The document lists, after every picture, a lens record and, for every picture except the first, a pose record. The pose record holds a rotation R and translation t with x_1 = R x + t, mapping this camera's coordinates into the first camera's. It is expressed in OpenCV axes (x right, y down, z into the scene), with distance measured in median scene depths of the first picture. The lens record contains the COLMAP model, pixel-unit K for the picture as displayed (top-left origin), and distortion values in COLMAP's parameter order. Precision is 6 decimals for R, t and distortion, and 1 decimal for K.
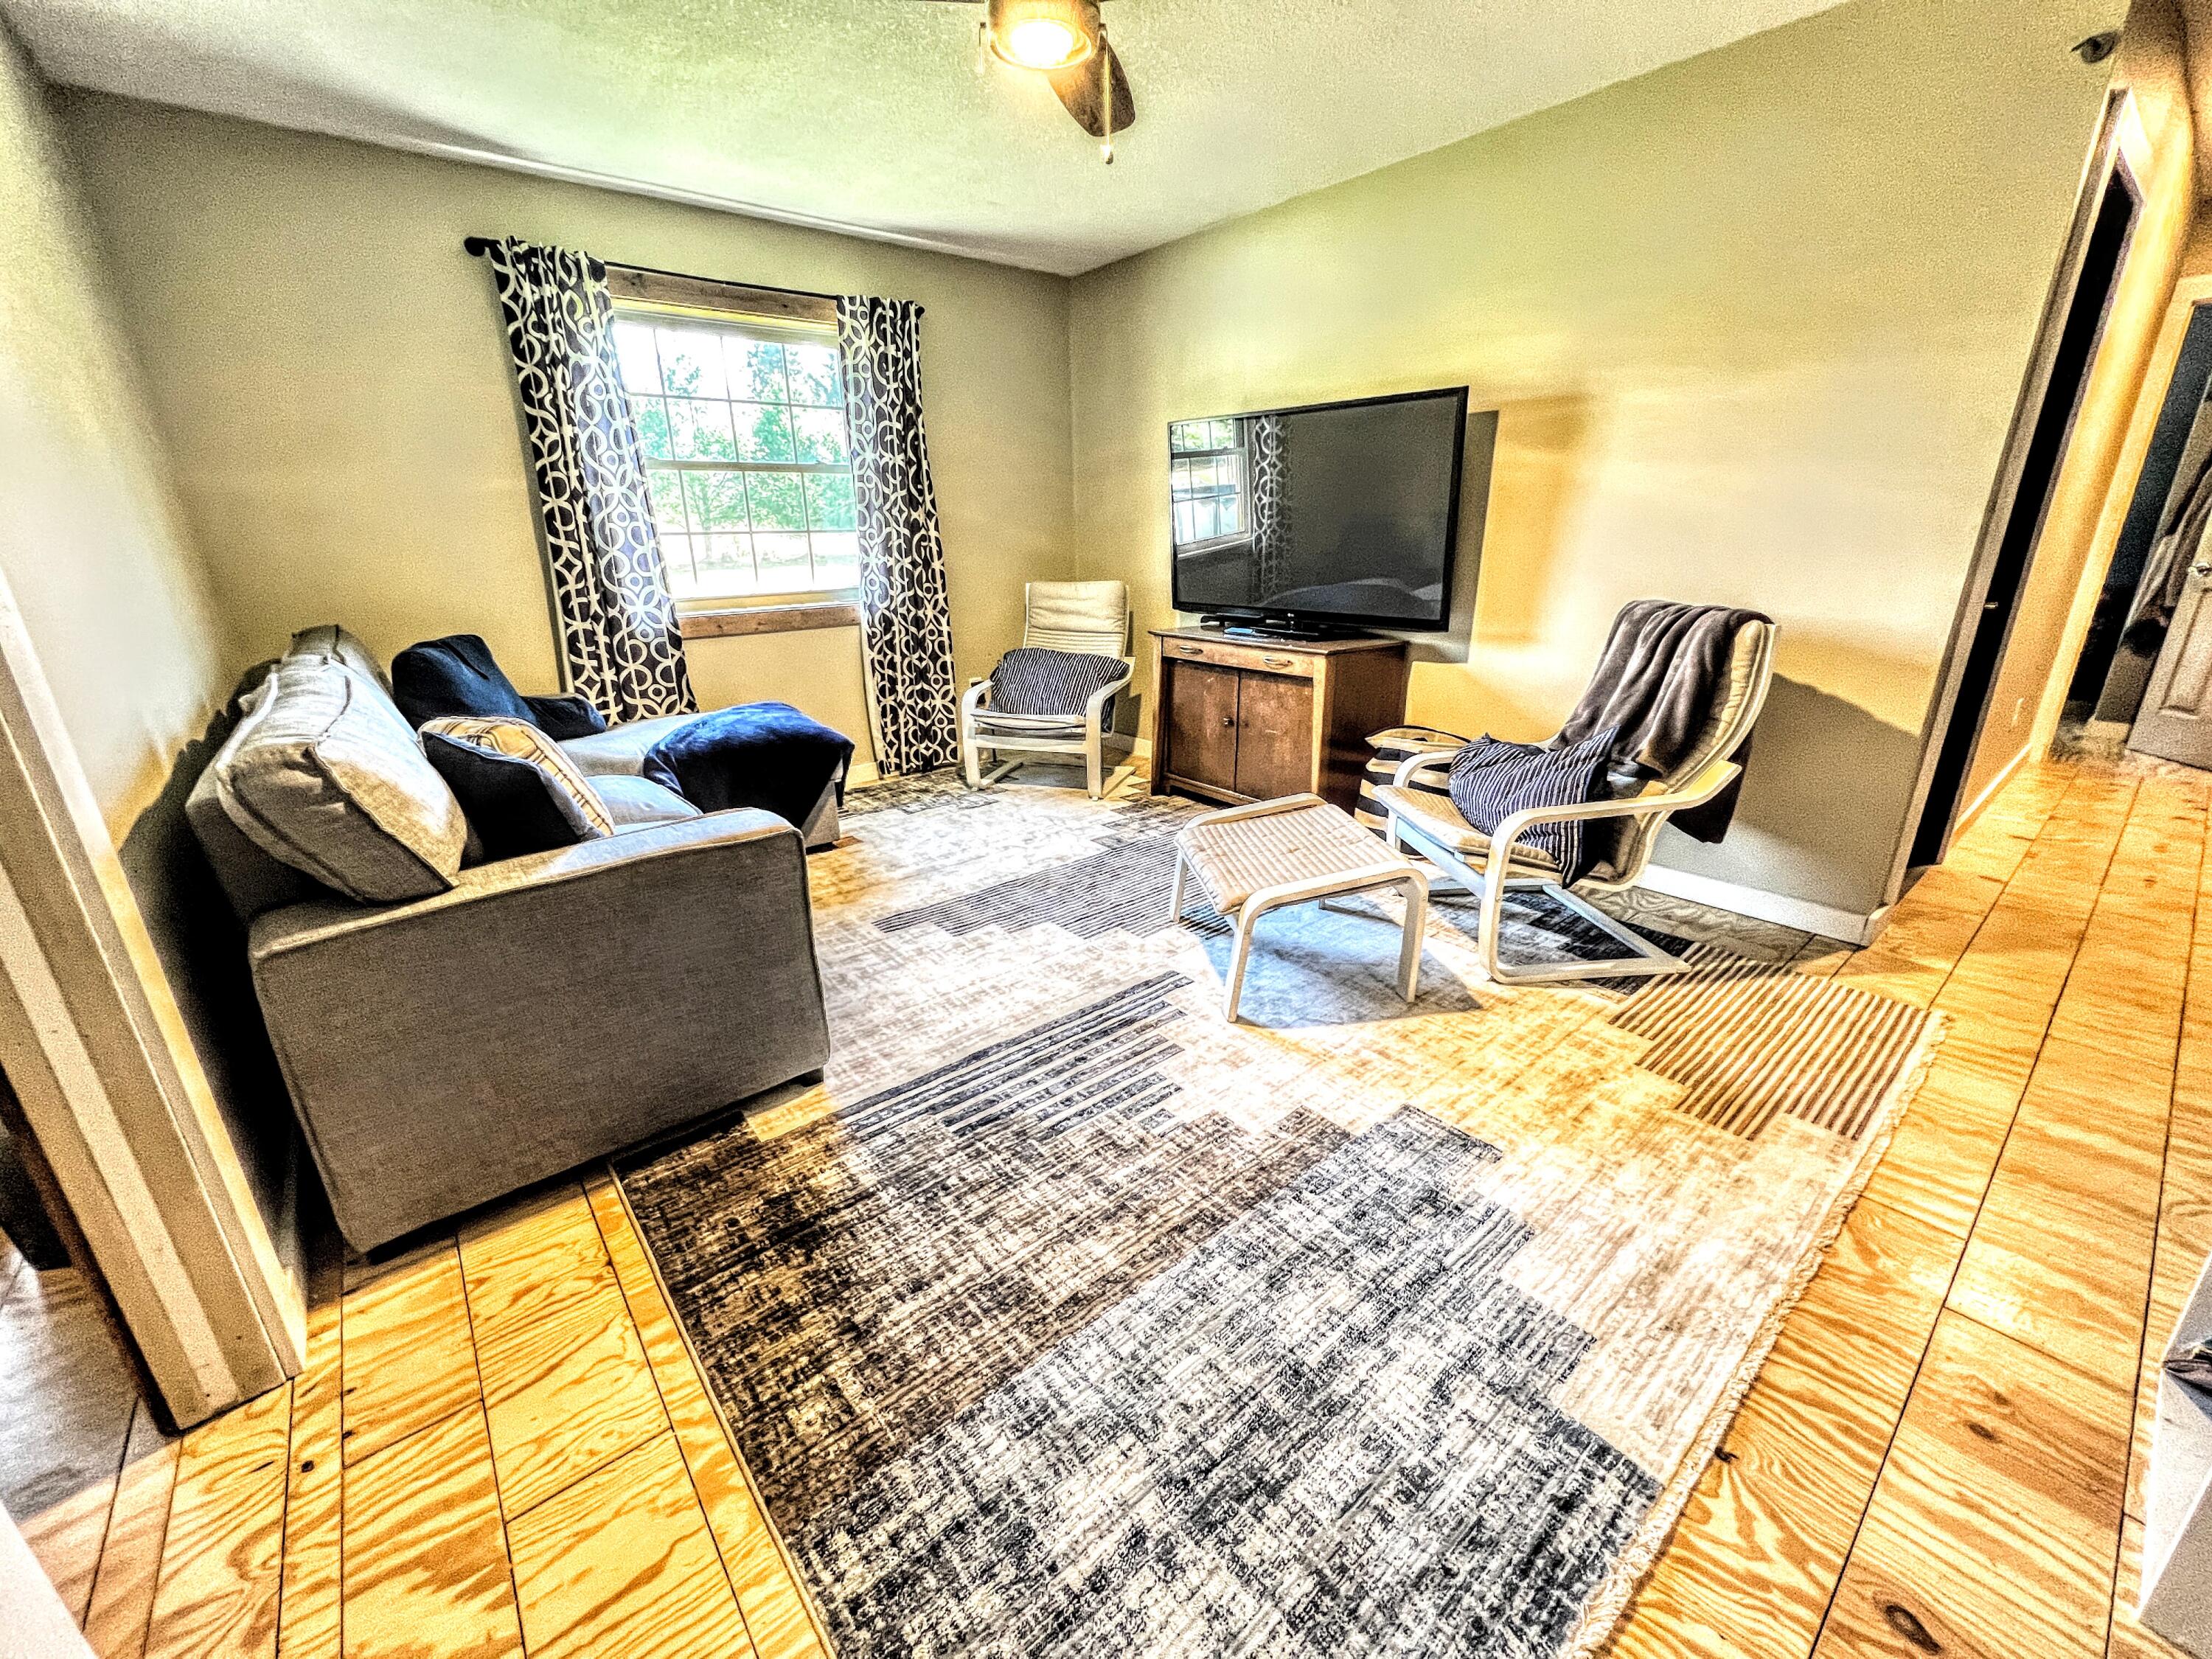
lens RADIAL K [[884.6, 0, 1113.0], [0, 884.6, 834.9], [0, 0, 1]] dist [-0.000938, -0.000021]
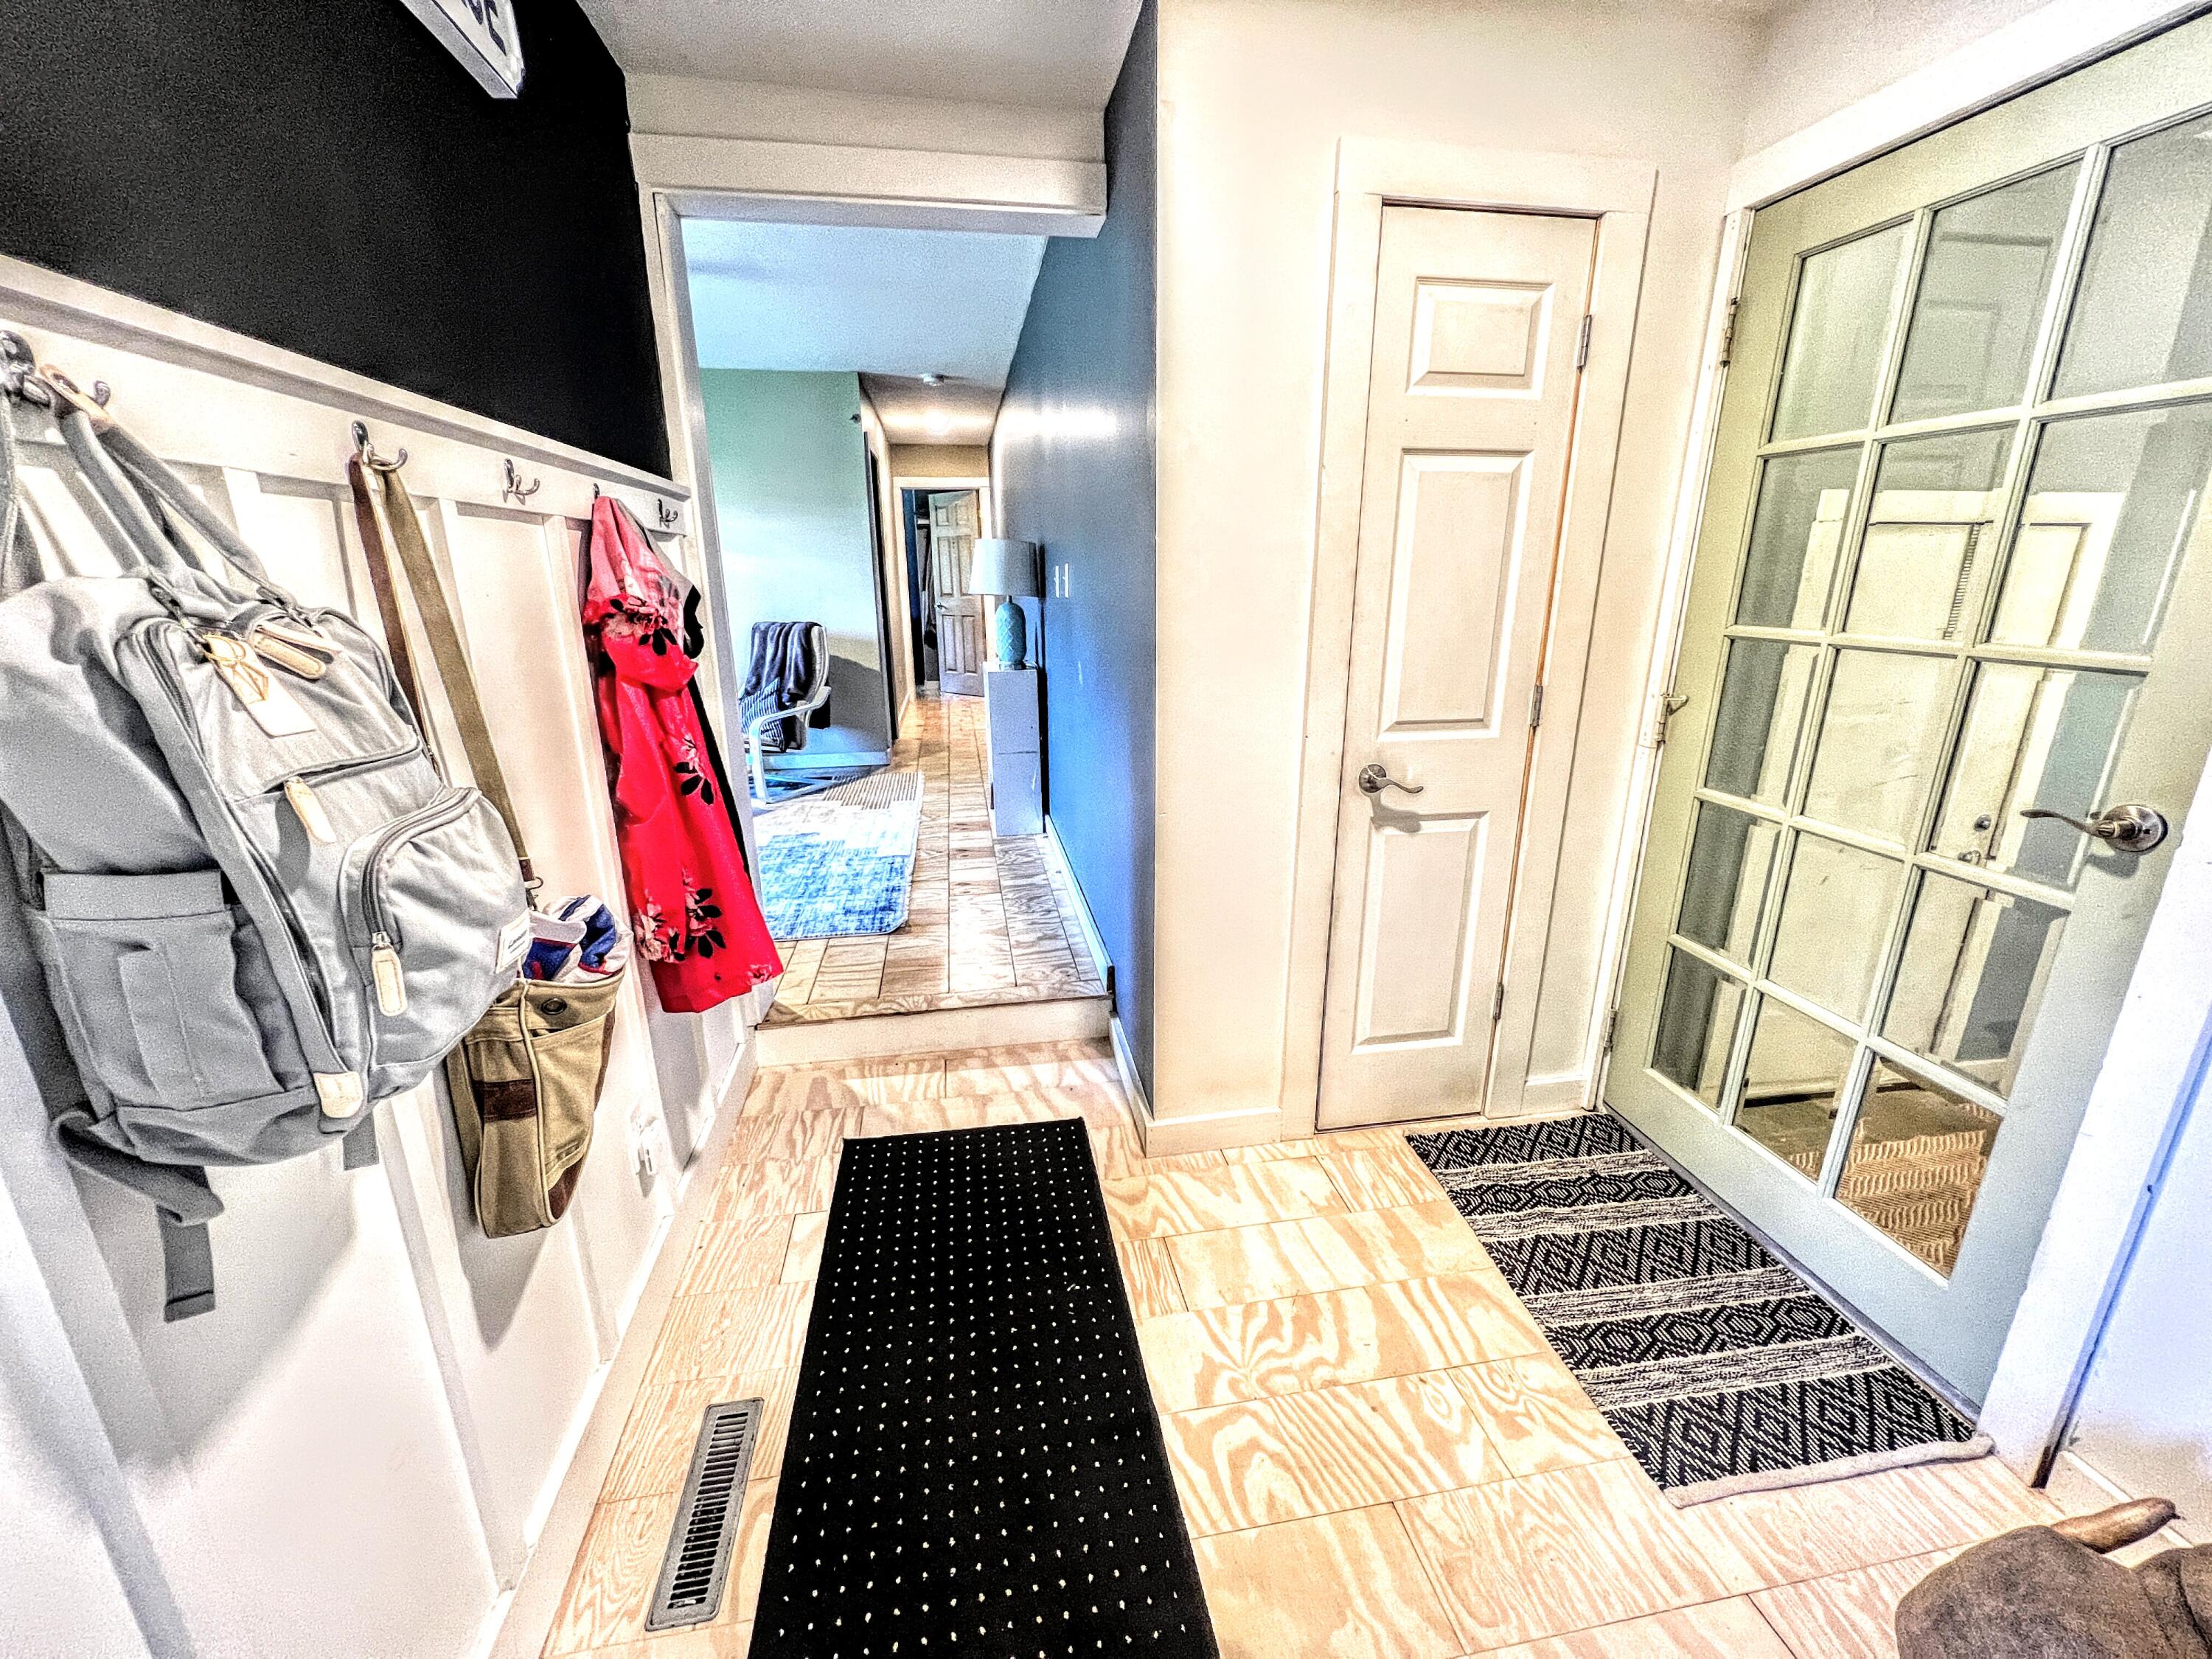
lens RADIAL K [[884.6, 0, 1105.6], [0, 884.6, 831.2], [0, 0, 1]] dist [-0.000938, -0.000021]
pose [[0.502278, -0.227504, 0.834241, -0.918794], [0.284578, 0.954516, 0.088966, 0.272500], [-0.816537, 0.192721, 0.544175, -0.757717]]
